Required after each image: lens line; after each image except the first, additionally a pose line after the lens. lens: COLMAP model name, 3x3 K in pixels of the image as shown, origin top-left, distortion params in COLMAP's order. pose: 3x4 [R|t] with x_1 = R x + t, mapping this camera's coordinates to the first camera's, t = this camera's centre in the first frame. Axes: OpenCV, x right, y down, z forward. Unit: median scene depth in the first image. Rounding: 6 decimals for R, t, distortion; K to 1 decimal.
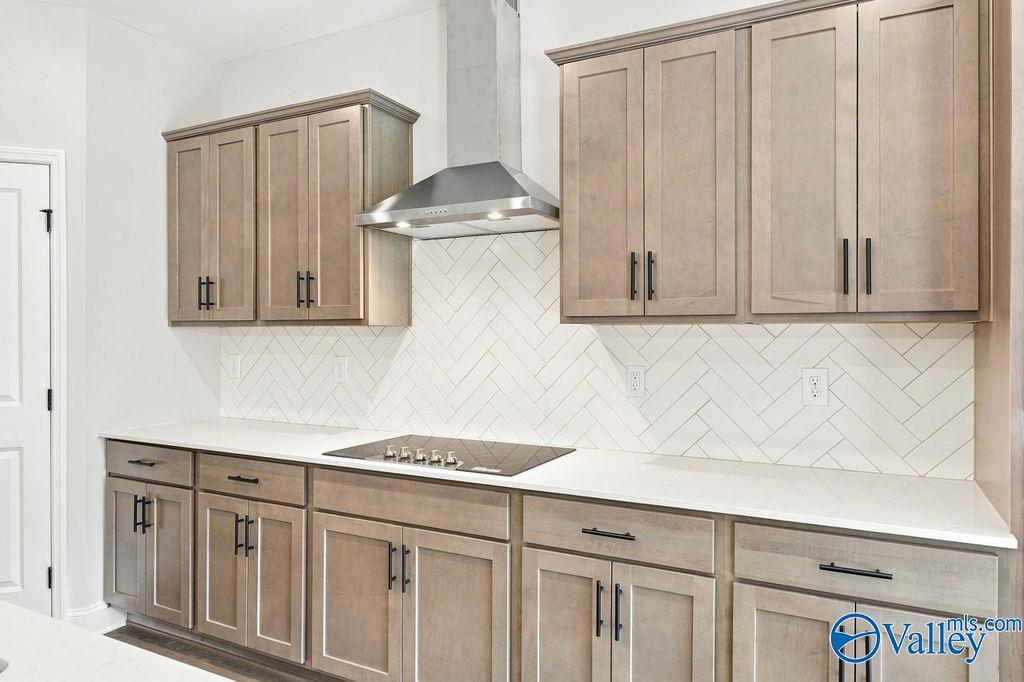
lens RADIAL K [[671.4, 0, 508.9], [0, 671.4, 336.7], [0, 0, 1]] dist [0.000773, 0.001950]
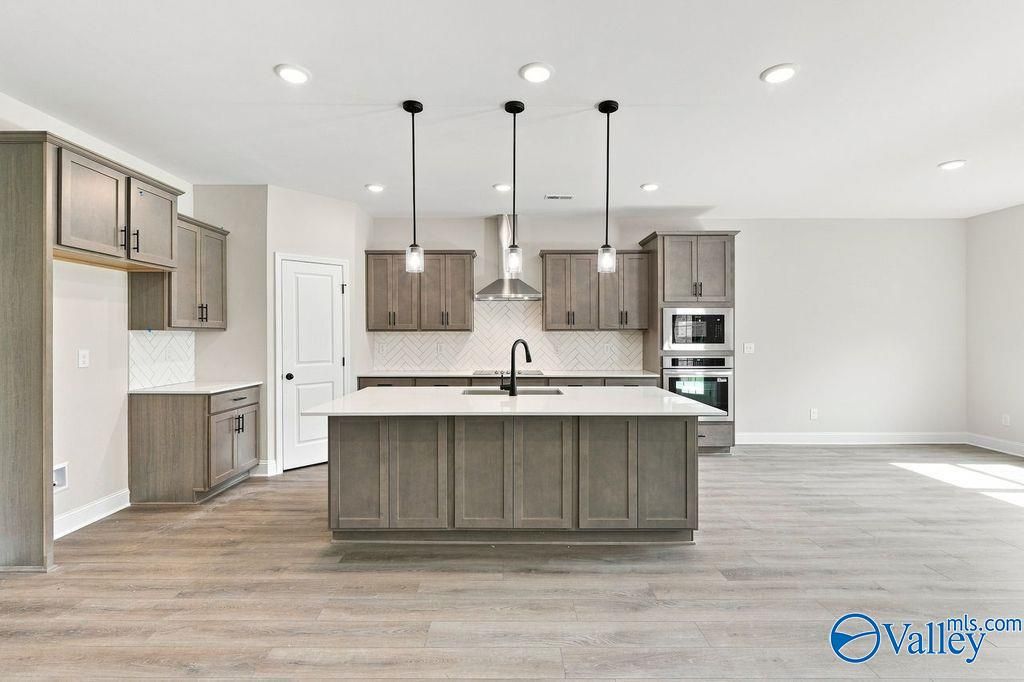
lens RADIAL K [[473.1, 0, 501.3], [0, 473.1, 334.6], [0, 0, 1]] dist [-0.005842, -0.001603]
pose [[0.888744, -0.004827, 0.458378, -1.070456], [0.004535, 0.999988, 0.001737, -0.006557], [-0.458381, 0.000535, 0.888756, -0.893078]]
